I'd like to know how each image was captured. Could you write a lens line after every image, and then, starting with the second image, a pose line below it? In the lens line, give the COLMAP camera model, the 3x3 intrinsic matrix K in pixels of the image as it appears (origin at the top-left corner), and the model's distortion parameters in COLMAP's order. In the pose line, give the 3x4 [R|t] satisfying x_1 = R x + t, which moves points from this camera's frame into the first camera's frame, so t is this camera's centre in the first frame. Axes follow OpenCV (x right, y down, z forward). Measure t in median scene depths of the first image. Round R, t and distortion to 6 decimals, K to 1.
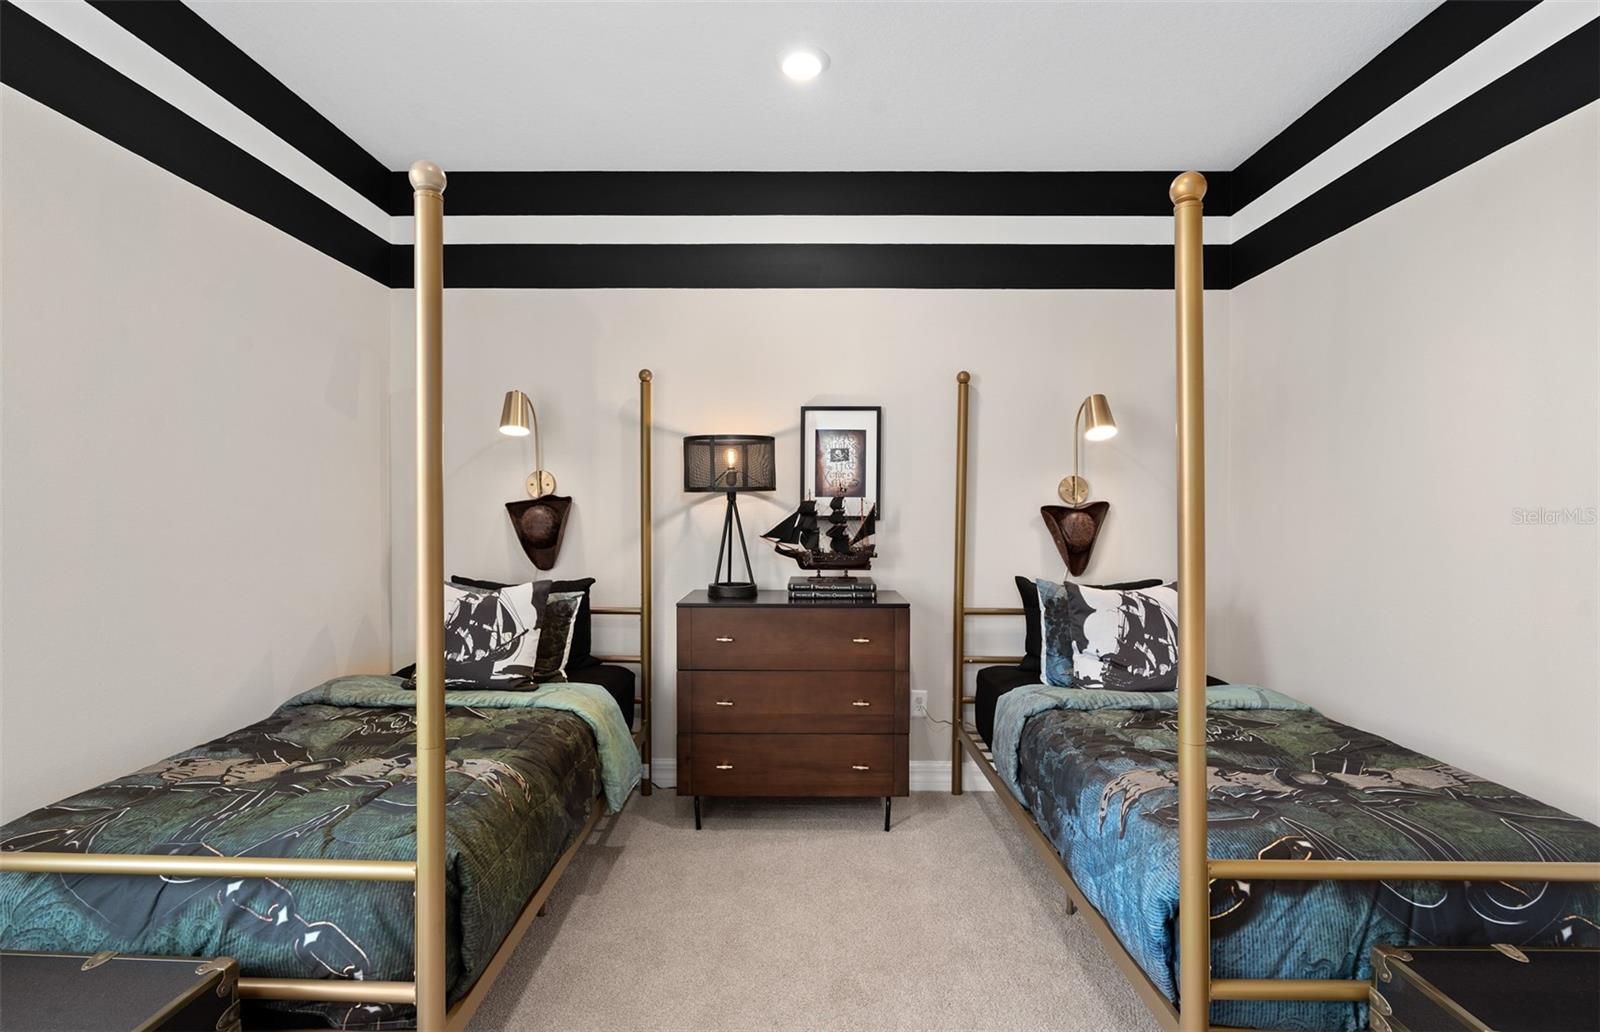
lens RADIAL K [[729.8, 0, 794.9], [0, 729.8, 514.8], [0, 0, 1]] dist [-0.004940, 0.001714]
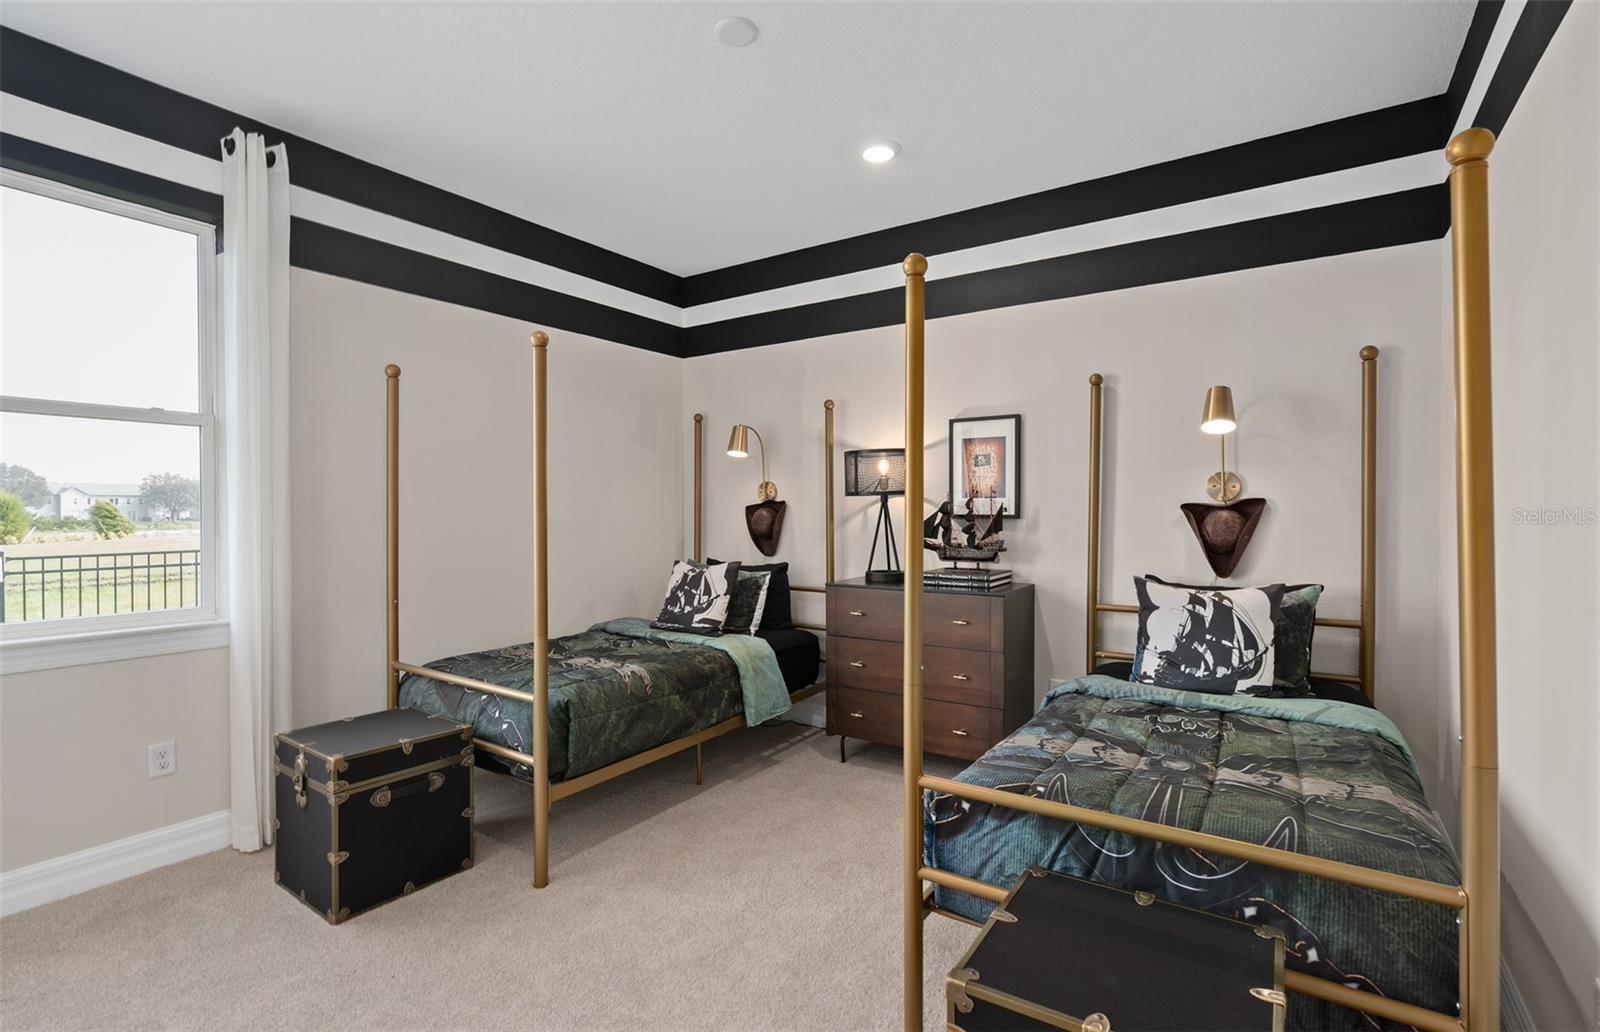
lens RADIAL K [[729.8, 0, 791.6], [0, 729.8, 511.9], [0, 0, 1]] dist [-0.004940, 0.001714]
pose [[0.833433, -0.006168, -0.552586, 0.546700], [0.004132, 0.999979, -0.004931, 0.002081], [0.552605, 0.001826, 0.833441, -0.116901]]
